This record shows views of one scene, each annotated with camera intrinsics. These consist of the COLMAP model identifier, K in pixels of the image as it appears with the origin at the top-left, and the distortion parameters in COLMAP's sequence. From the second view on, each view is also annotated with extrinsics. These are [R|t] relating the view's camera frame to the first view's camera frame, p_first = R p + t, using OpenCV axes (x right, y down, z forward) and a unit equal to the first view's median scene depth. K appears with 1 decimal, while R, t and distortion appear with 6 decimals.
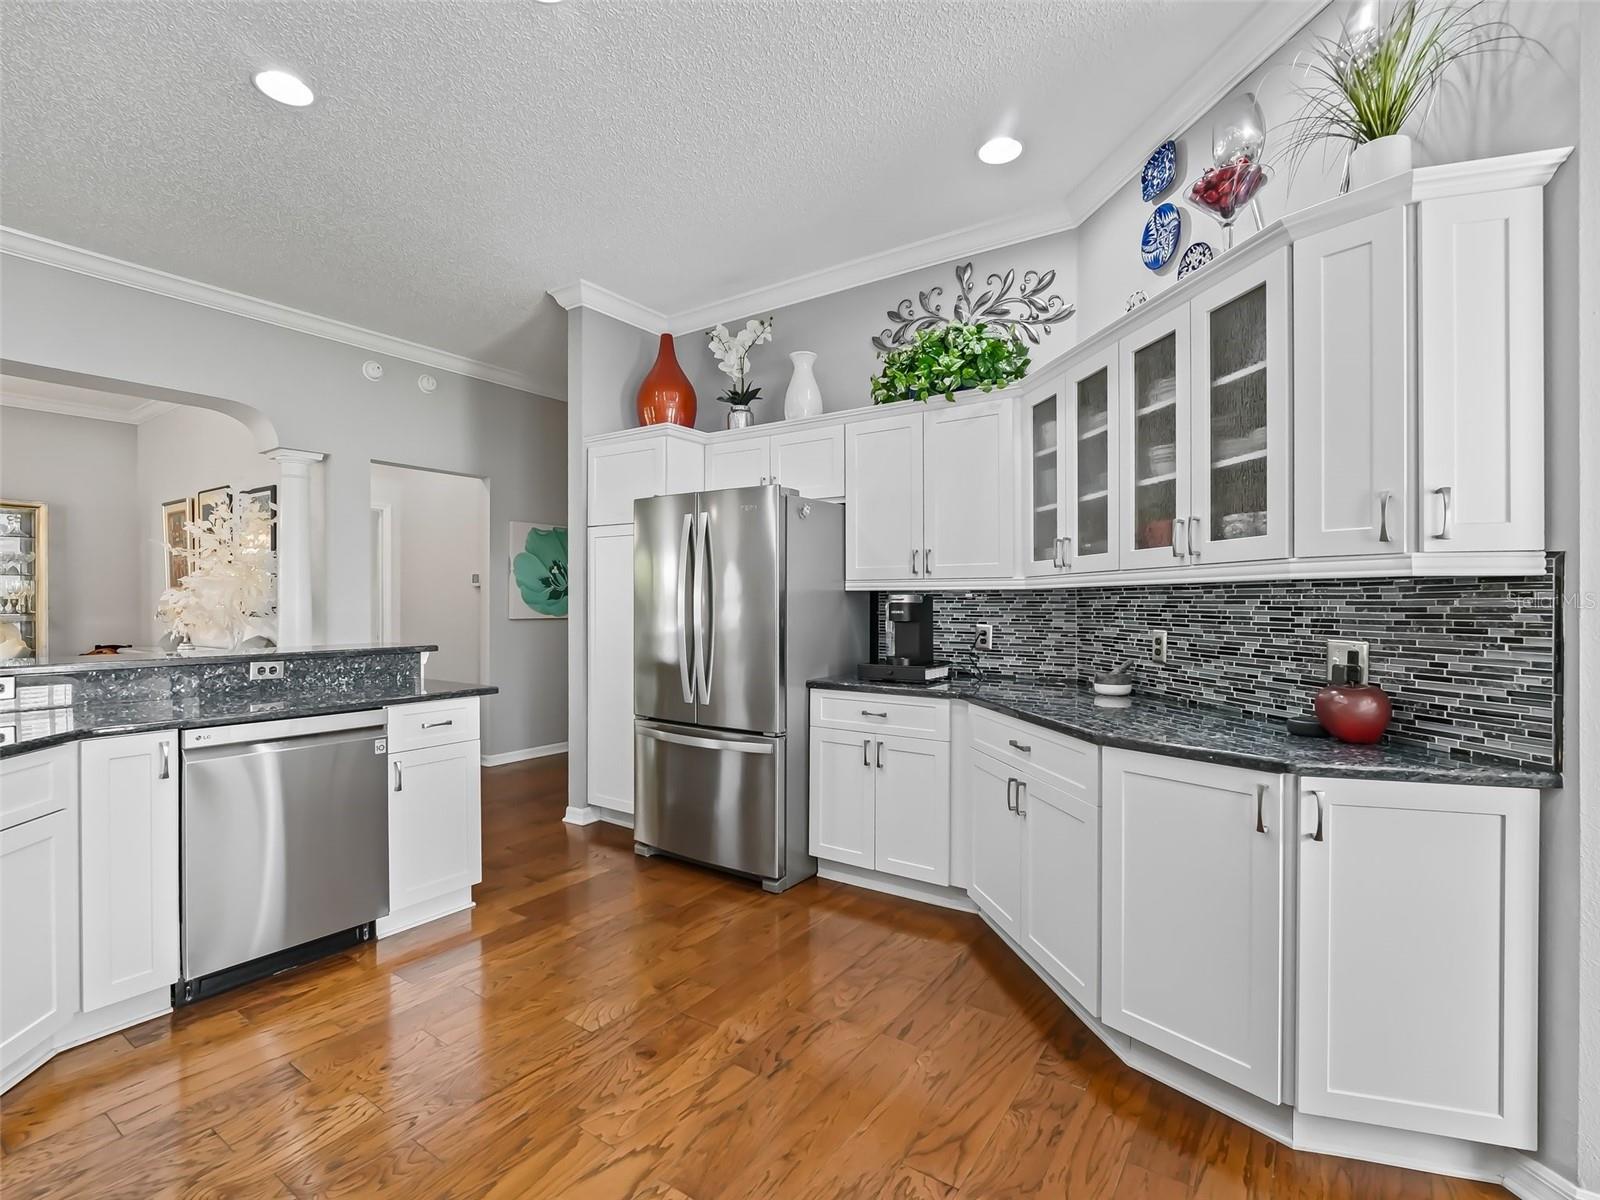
lens RADIAL K [[754.2, 0, 800.0], [0, 754.2, 600.0], [0, 0, 1]] dist [0.000541, -0.000127]
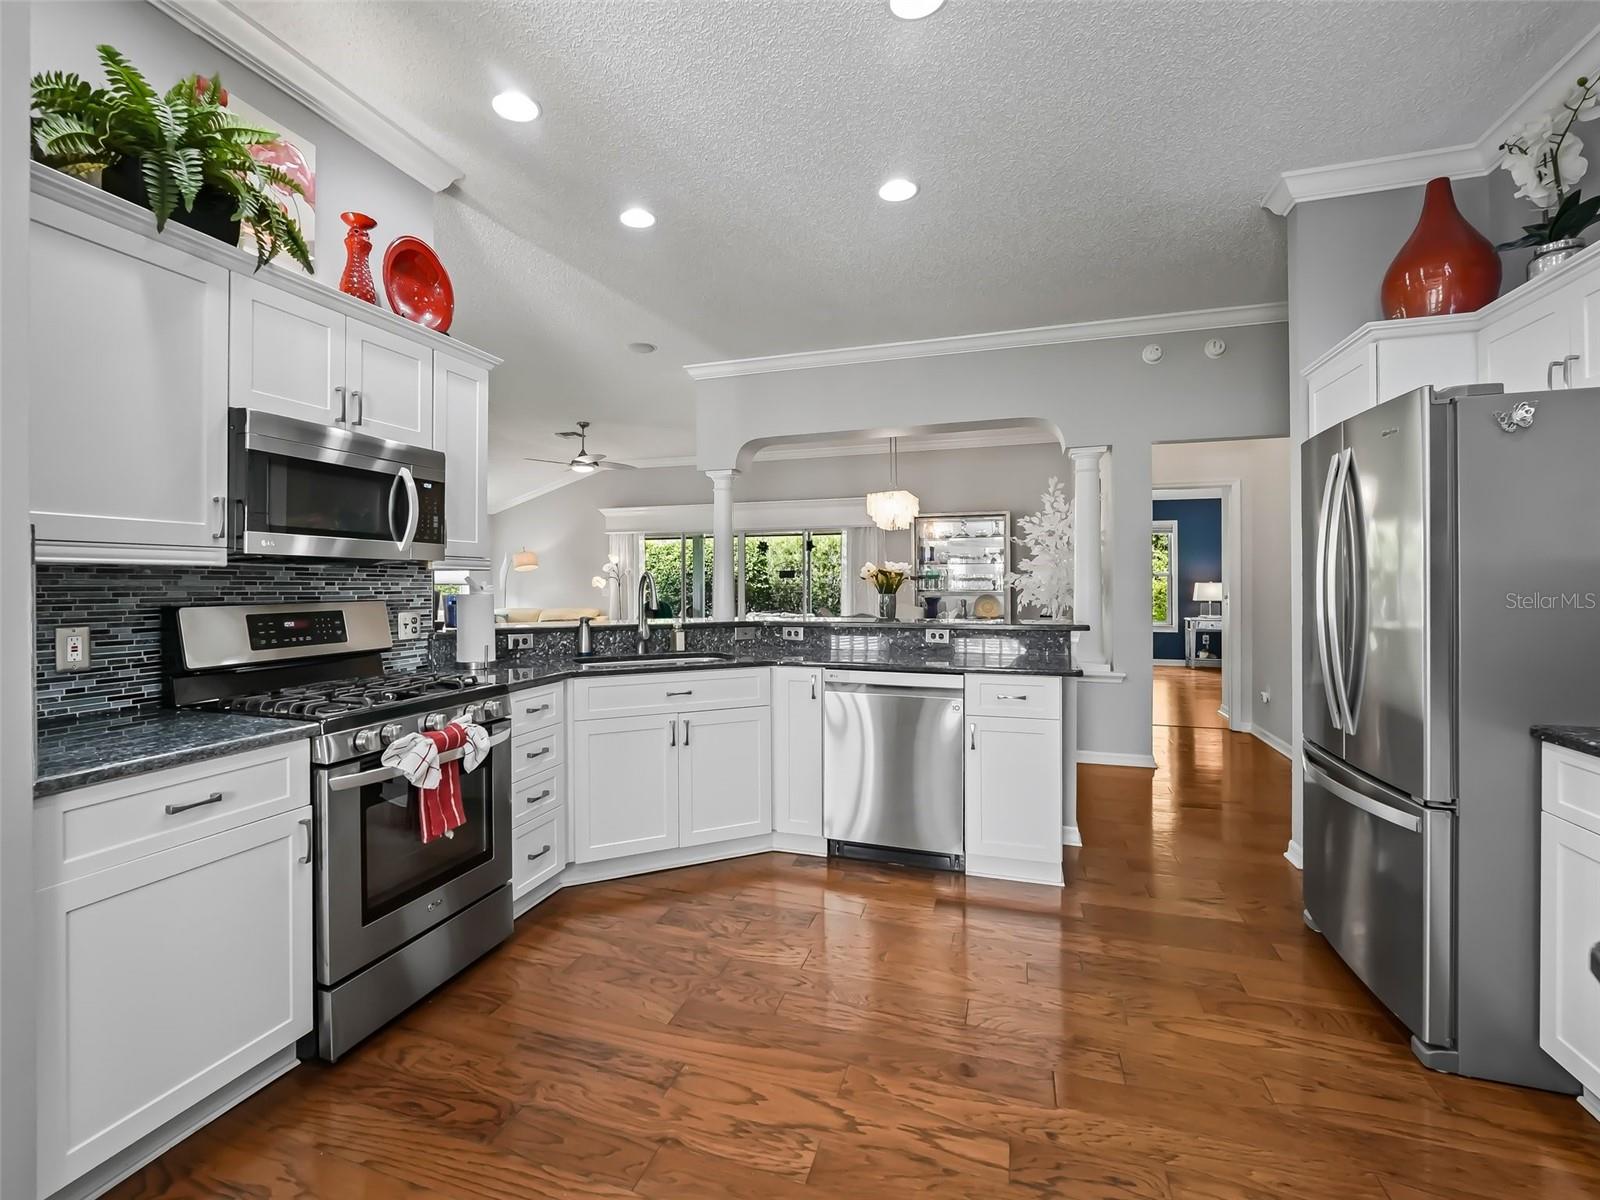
lens RADIAL K [[749.5, 0, 749.1], [0, 749.5, 579.0], [0, 0, 1]] dist [-0.004020, -0.000437]
pose [[0.265199, -0.006295, -0.964173, 0.385314], [0.006111, 0.999970, -0.004848, 0.000271], [0.964174, -0.004606, 0.265229, 0.312838]]
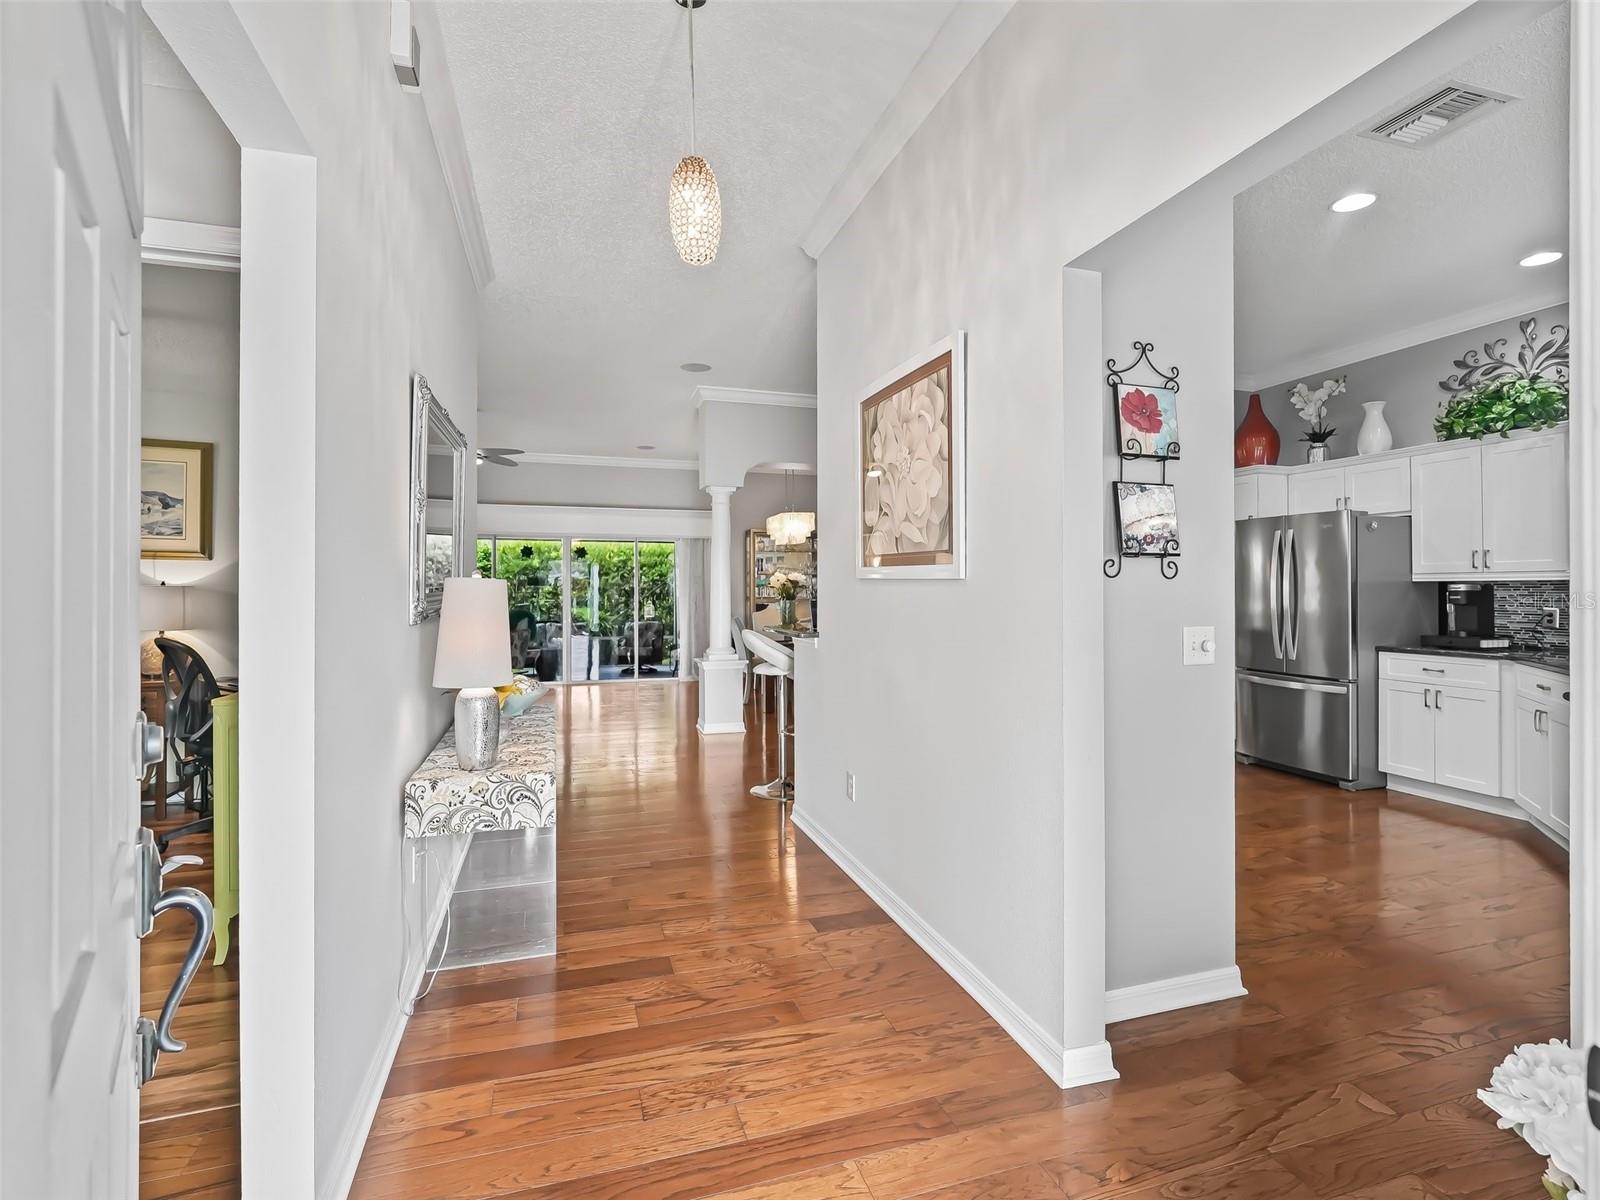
lens RADIAL K [[781.4, 0, 826.7], [0, 781.4, 582.9], [0, 0, 1]] dist [-0.004320, -0.000990]
pose [[0.801497, -0.007006, -0.597957, 0.058946], [0.002670, 0.999963, -0.008138, -0.001313], [0.597993, 0.004926, 0.801487, -0.785597]]
